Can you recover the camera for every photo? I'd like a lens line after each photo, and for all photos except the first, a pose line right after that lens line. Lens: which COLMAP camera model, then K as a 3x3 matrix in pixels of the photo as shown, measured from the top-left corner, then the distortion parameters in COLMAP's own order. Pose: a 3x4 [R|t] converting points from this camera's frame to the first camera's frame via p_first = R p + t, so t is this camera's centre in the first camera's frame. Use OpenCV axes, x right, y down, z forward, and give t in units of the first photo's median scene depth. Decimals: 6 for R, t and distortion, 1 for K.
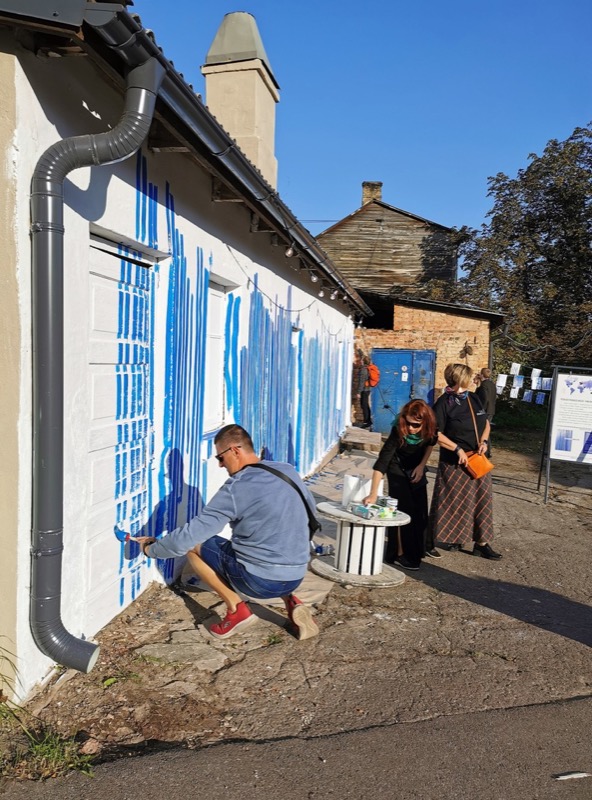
lens RADIAL K [[644.6, 0, 296.9], [0, 644.6, 401.9], [0, 0, 1]] dist [0.053638, 0.006856]
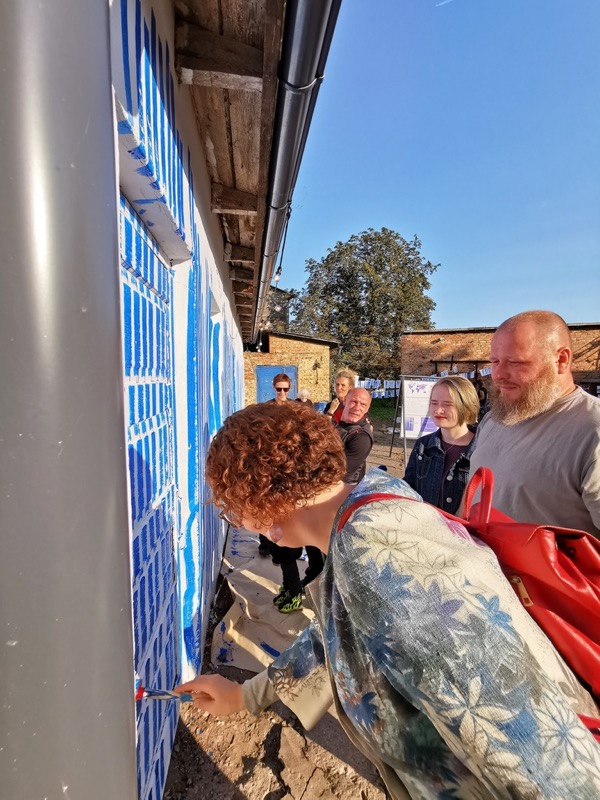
lens RADIAL K [[376.9, 0, 300.9], [0, 376.9, 399.7], [0, 0, 1]] dist [-0.001360, 0.000064]
pose [[0.949736, -0.056229, 0.307962, -0.057587], [0.051966, 0.998406, 0.022031, -0.018016], [-0.308710, -0.004920, 0.951143, 0.147106]]
